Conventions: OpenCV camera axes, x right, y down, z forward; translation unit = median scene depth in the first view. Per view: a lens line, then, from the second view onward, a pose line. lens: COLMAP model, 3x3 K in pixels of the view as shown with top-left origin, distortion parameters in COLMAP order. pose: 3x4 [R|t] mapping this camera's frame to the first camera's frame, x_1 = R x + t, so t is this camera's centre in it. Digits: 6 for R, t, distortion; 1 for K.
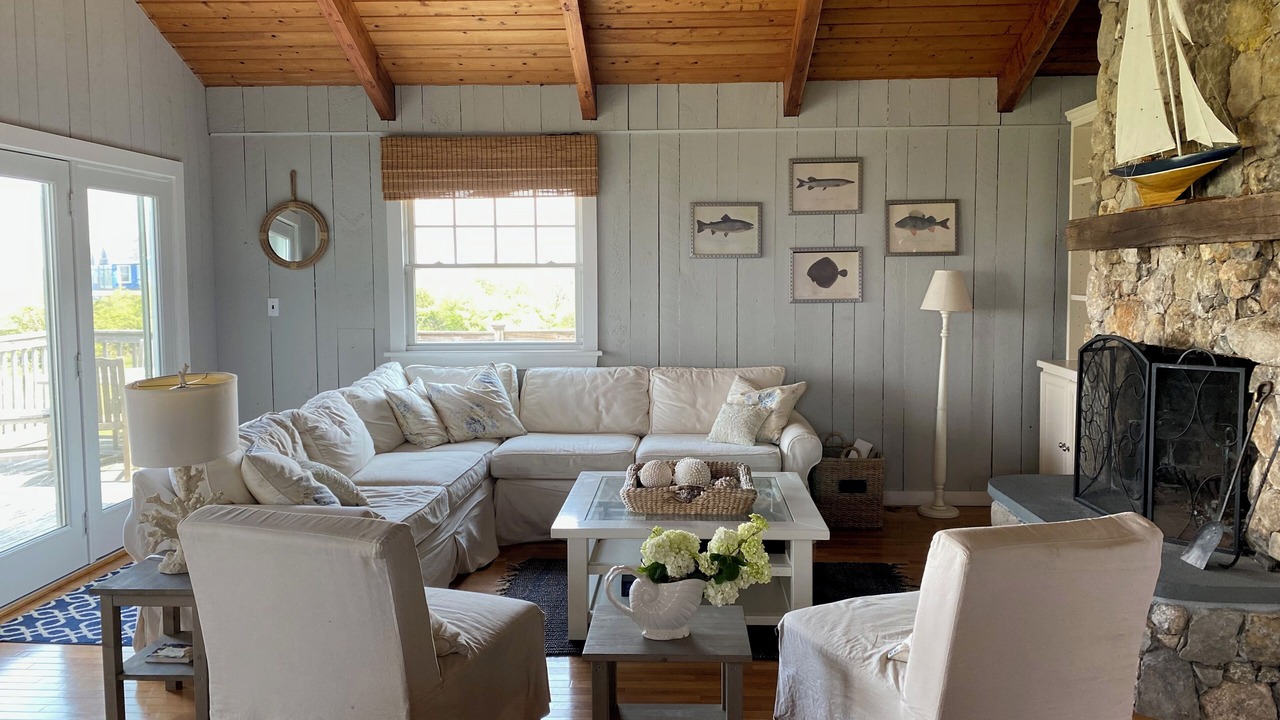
lens RADIAL K [[974.4, 0, 640.0], [0, 974.4, 360.0], [0, 0, 1]] dist [0.027218, -0.003703]
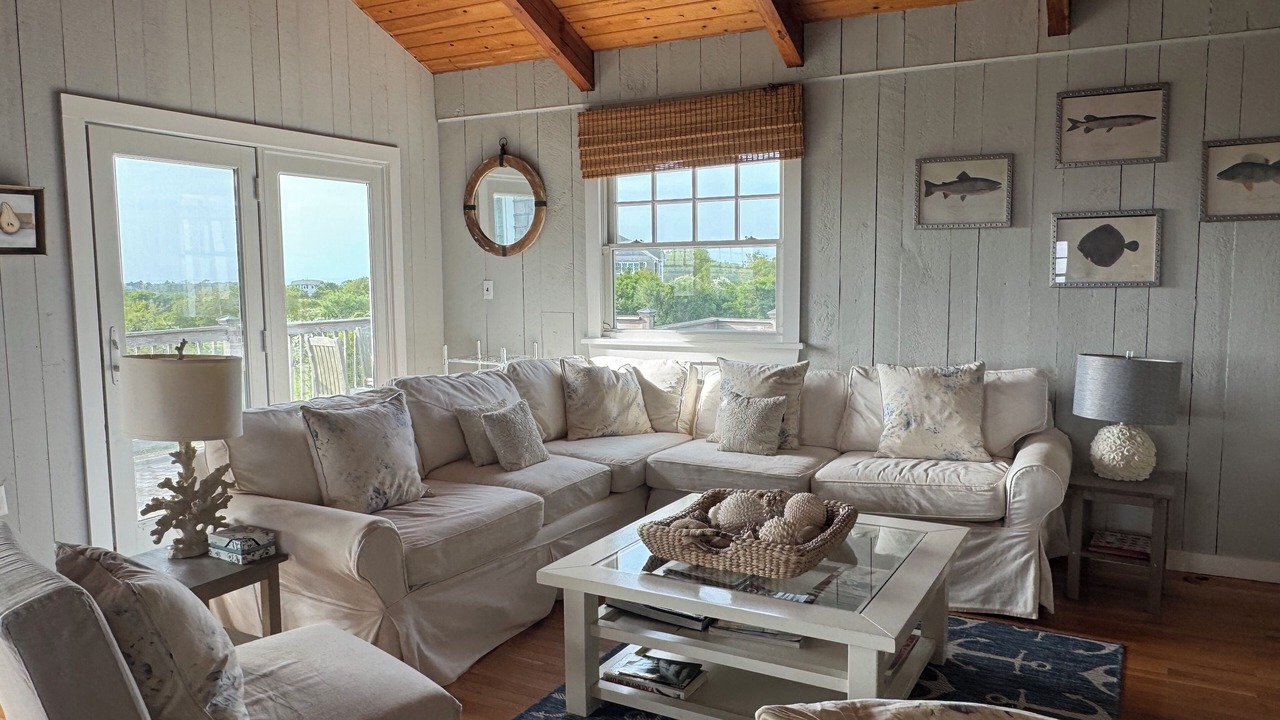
lens RADIAL K [[896.5, 0, 640.0], [0, 896.5, 360.0], [0, 0, 1]] dist [0.000513, -0.039326]
pose [[0.897171, 0.039857, -0.439881, 0.175514], [-0.034255, 0.999199, 0.020672, -0.006746], [0.440352, -0.003478, 0.897818, 0.252857]]
